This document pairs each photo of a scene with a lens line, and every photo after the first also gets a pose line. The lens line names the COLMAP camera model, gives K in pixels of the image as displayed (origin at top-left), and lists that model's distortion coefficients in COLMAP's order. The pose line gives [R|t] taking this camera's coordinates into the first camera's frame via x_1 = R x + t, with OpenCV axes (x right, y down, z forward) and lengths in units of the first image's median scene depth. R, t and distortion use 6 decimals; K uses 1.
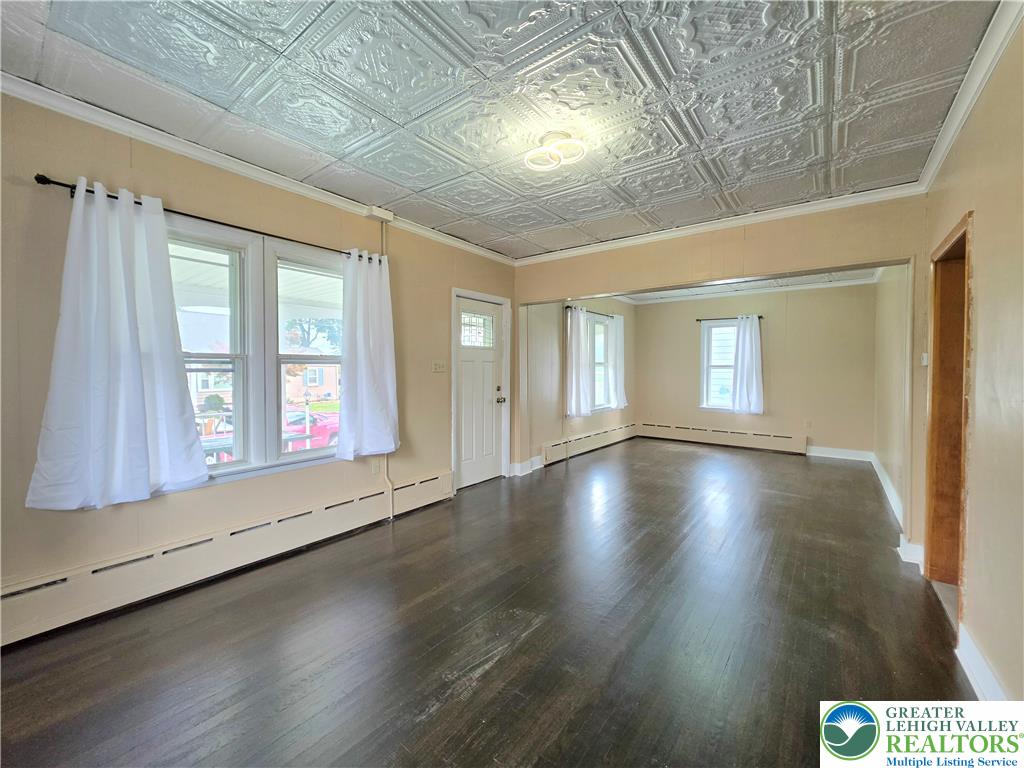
lens RADIAL K [[413.3, 0, 510.2], [0, 413.3, 379.8], [0, 0, 1]] dist [-0.000926, 0.000840]
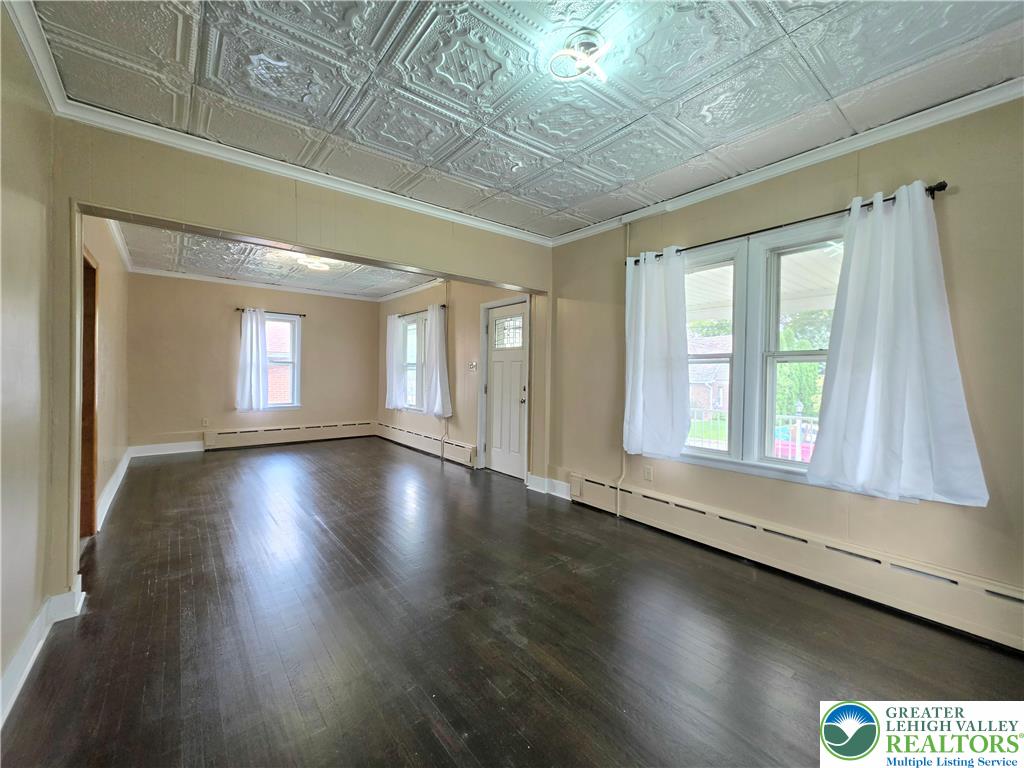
lens RADIAL K [[413.3, 0, 506.2], [0, 413.3, 379.3], [0, 0, 1]] dist [-0.000926, 0.000840]
pose [[-0.230316, 0.022780, -0.972849, 0.992755], [-0.026230, 0.999217, 0.029607, -0.030705], [0.972762, 0.032337, -0.229538, 1.269665]]
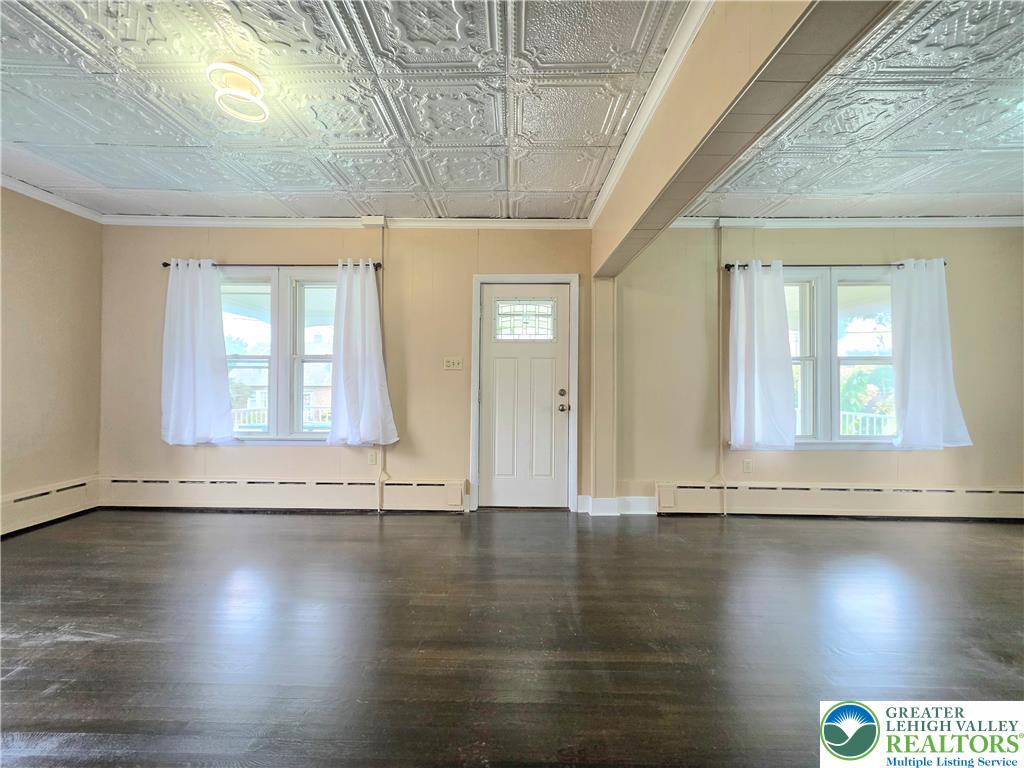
lens RADIAL K [[413.3, 0, 508.8], [0, 413.3, 373.7], [0, 0, 1]] dist [-0.000926, 0.000840]
pose [[0.599976, 0.005753, -0.799997, 0.567004], [-0.025126, 0.999616, -0.011656, -0.002781], [0.799623, 0.027094, 0.599890, 0.490884]]
